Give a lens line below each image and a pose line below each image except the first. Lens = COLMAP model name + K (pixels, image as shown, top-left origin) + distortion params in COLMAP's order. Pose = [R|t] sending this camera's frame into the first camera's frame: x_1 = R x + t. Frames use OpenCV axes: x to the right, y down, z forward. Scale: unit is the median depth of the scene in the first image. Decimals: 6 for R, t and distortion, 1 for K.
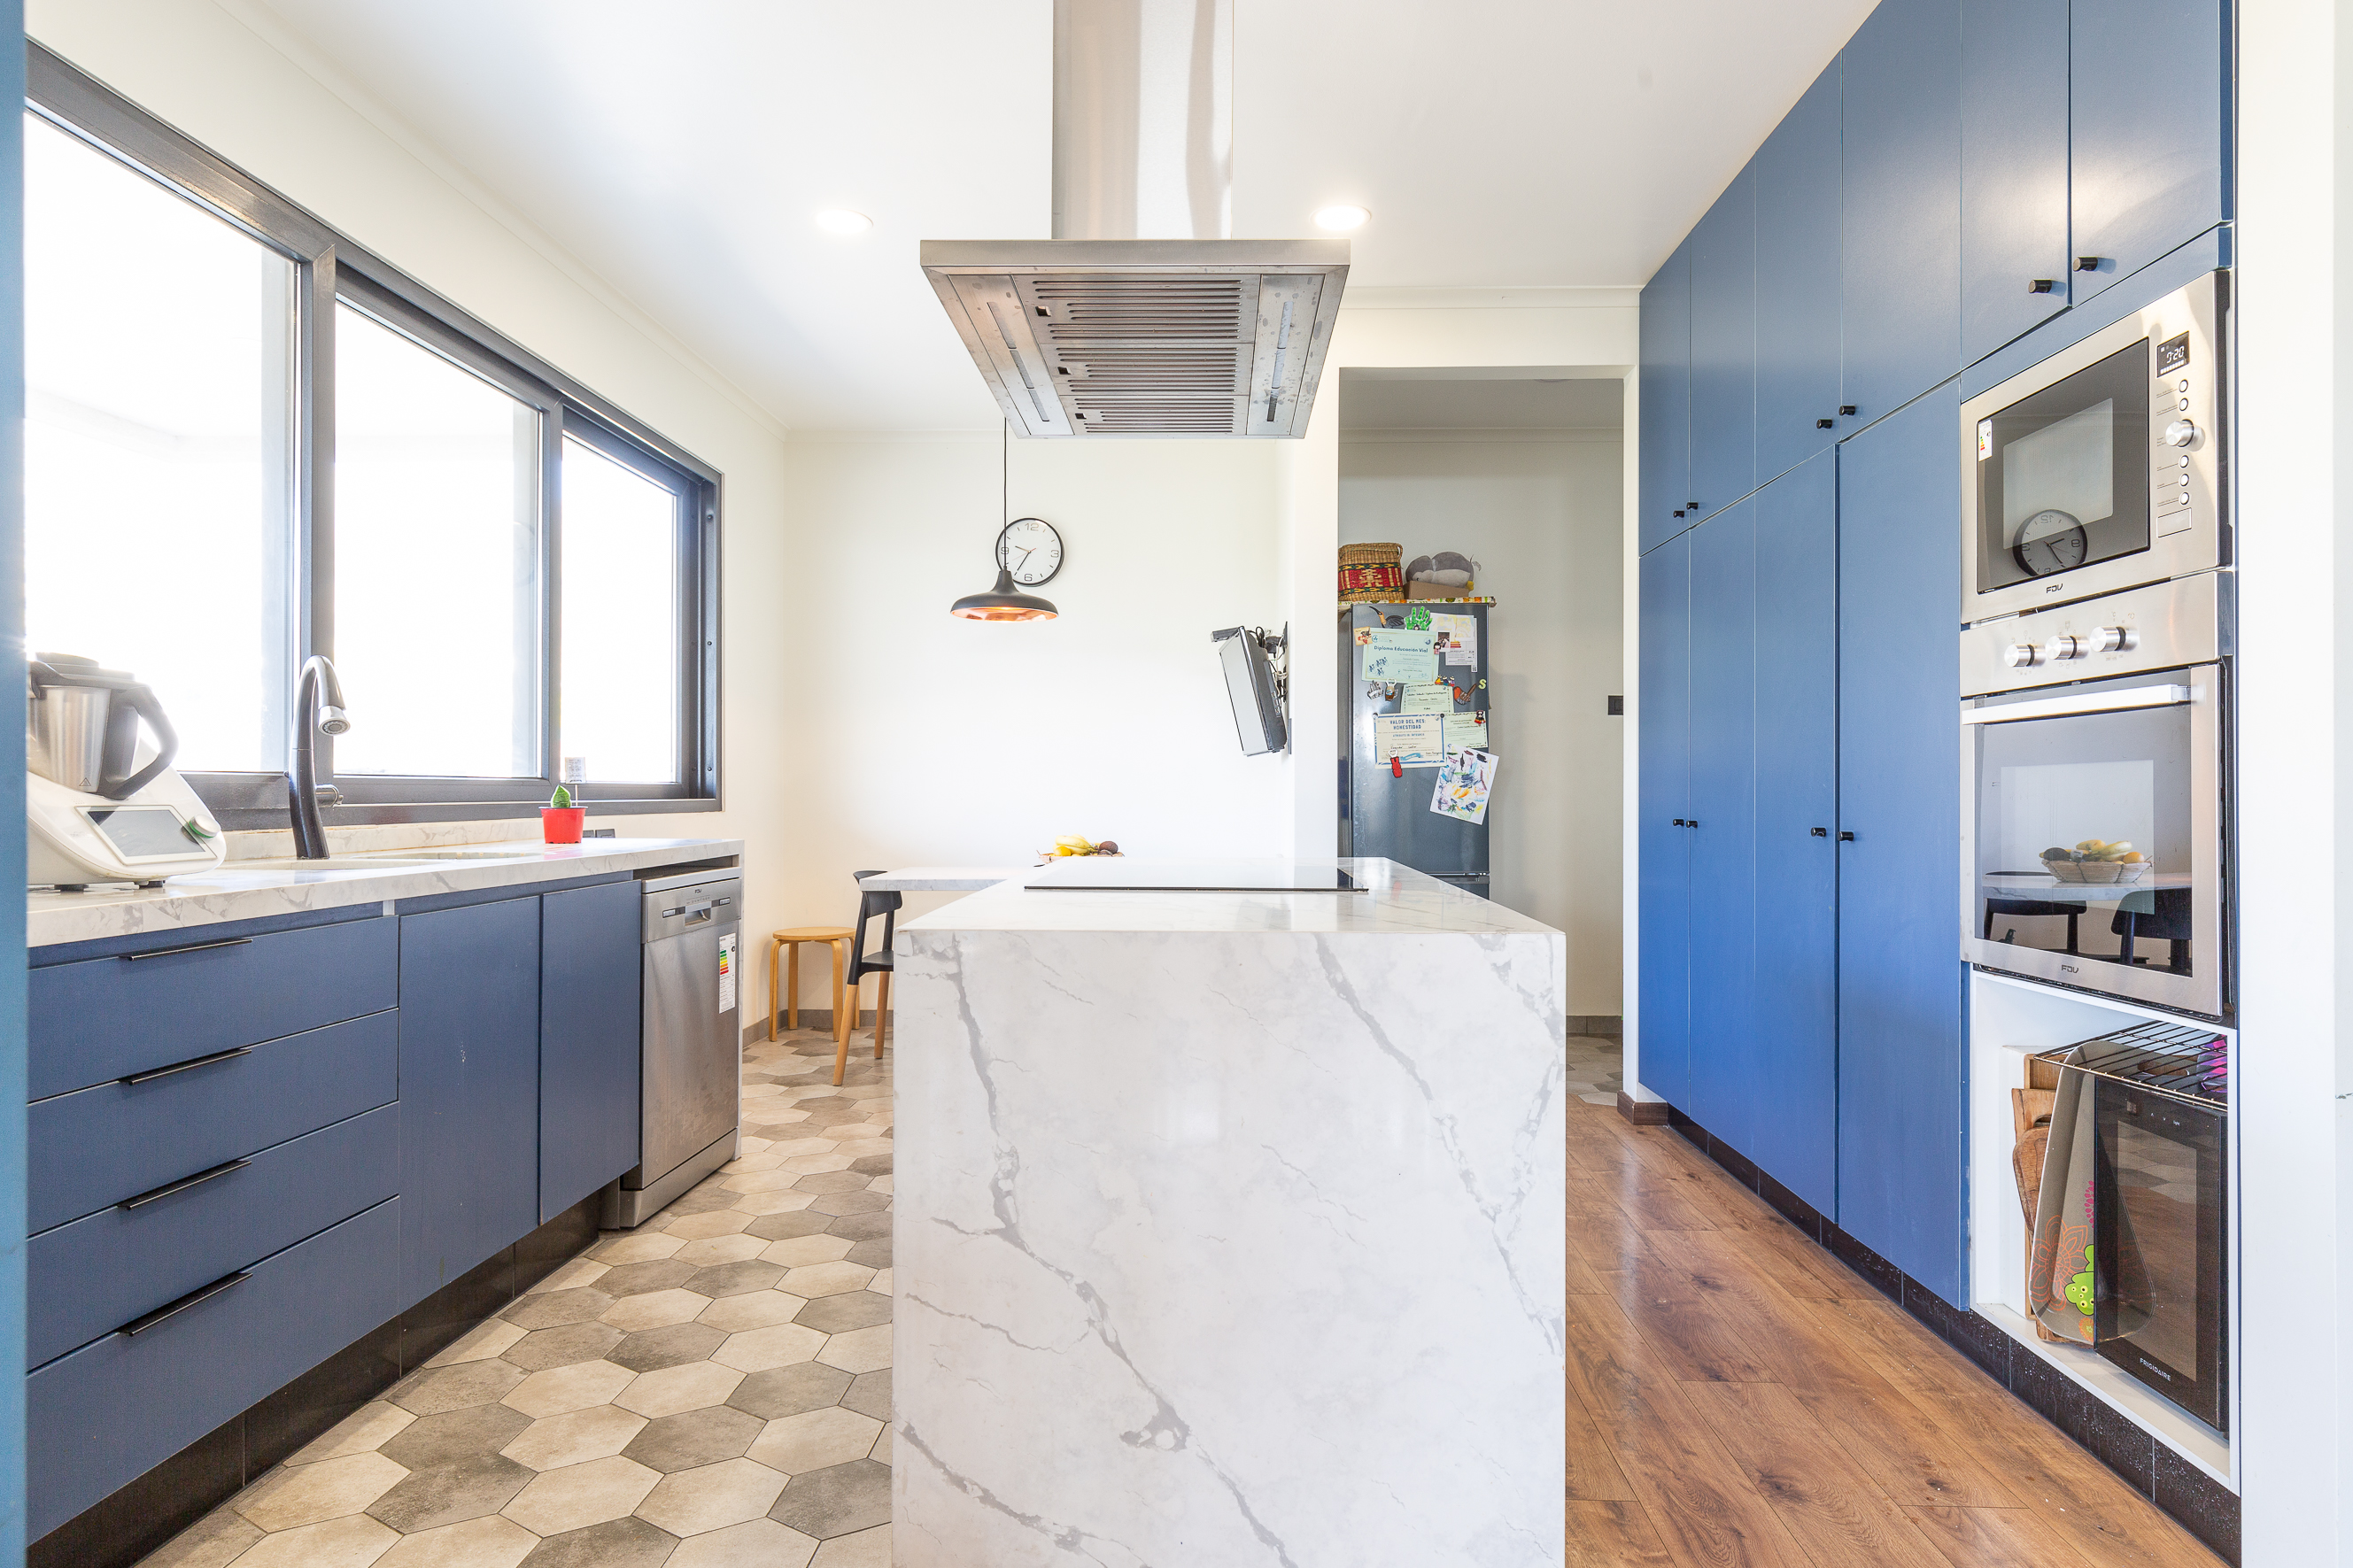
lens RADIAL K [[1305.9, 0, 1212.3], [0, 1305.9, 775.1], [0, 0, 1]] dist [-0.005587, 0.002530]
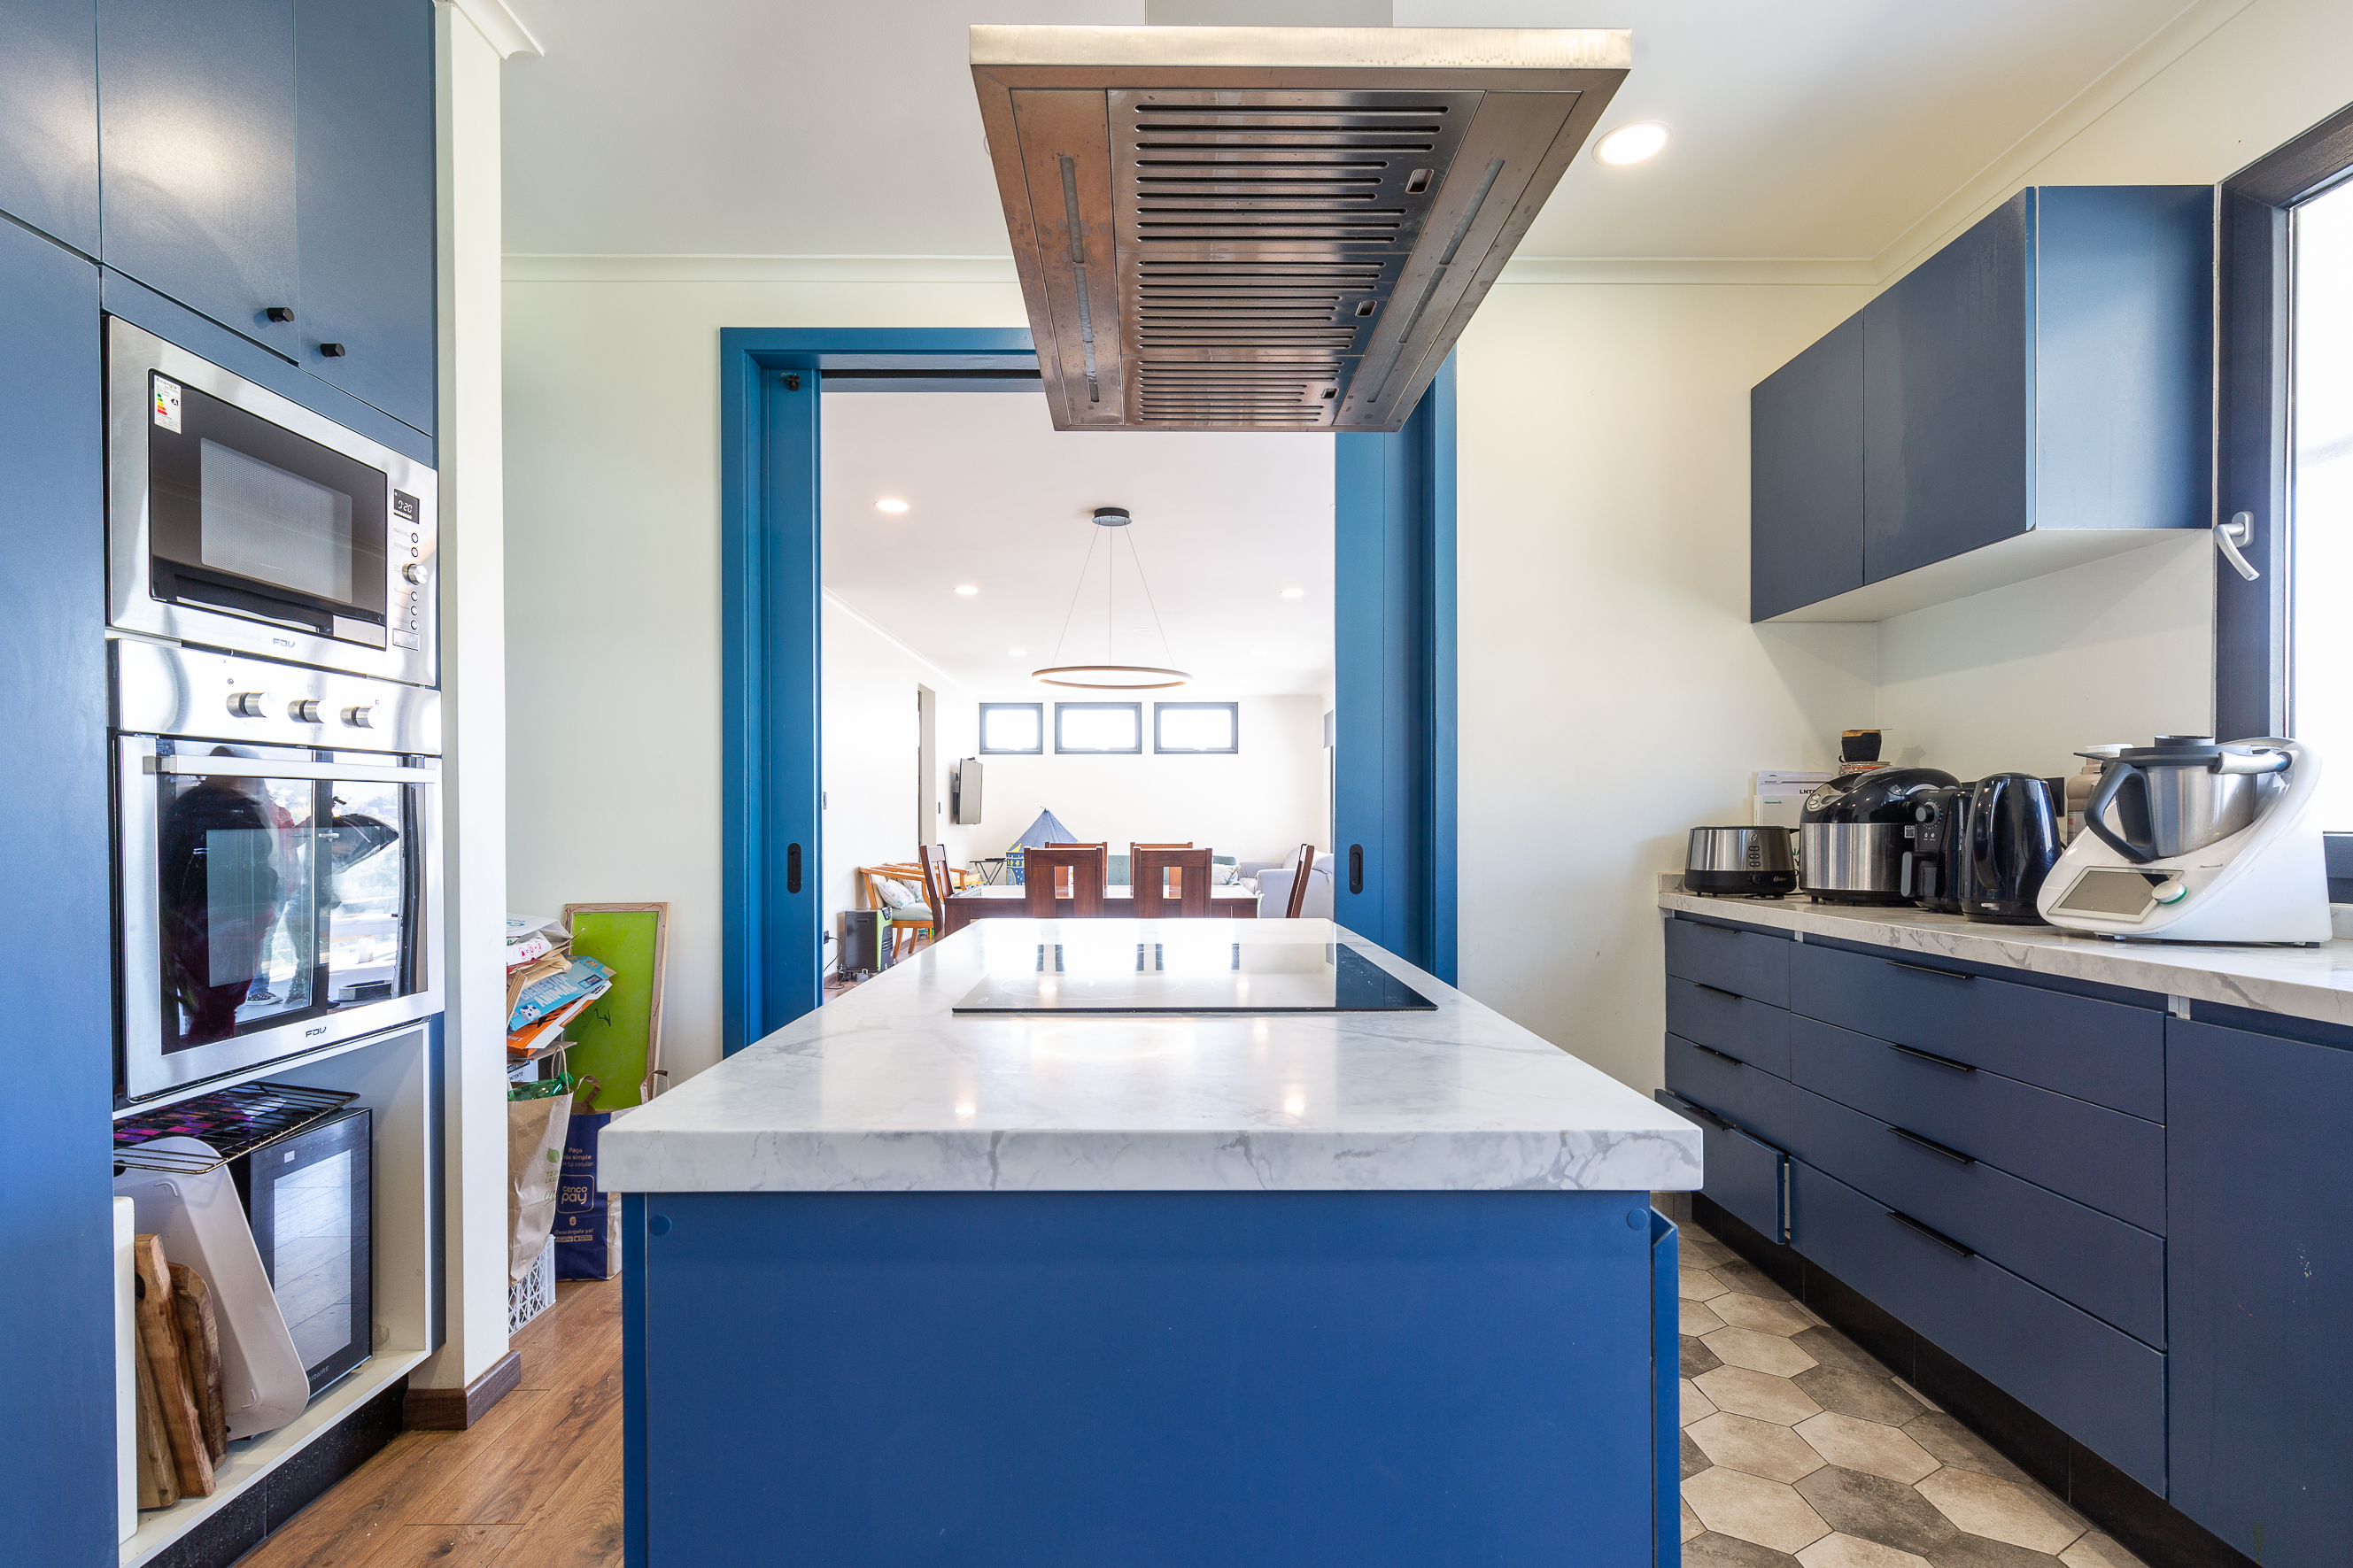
lens RADIAL K [[1074.3, 0, 1152.1], [0, 1074.3, 827.4], [0, 0, 1]] dist [0.004398, -0.001978]
pose [[-0.999979, -0.000962, -0.006395, 0.013891], [-0.000925, 0.999983, -0.005730, -0.004278], [0.006401, -0.005724, -0.999963, 1.390571]]
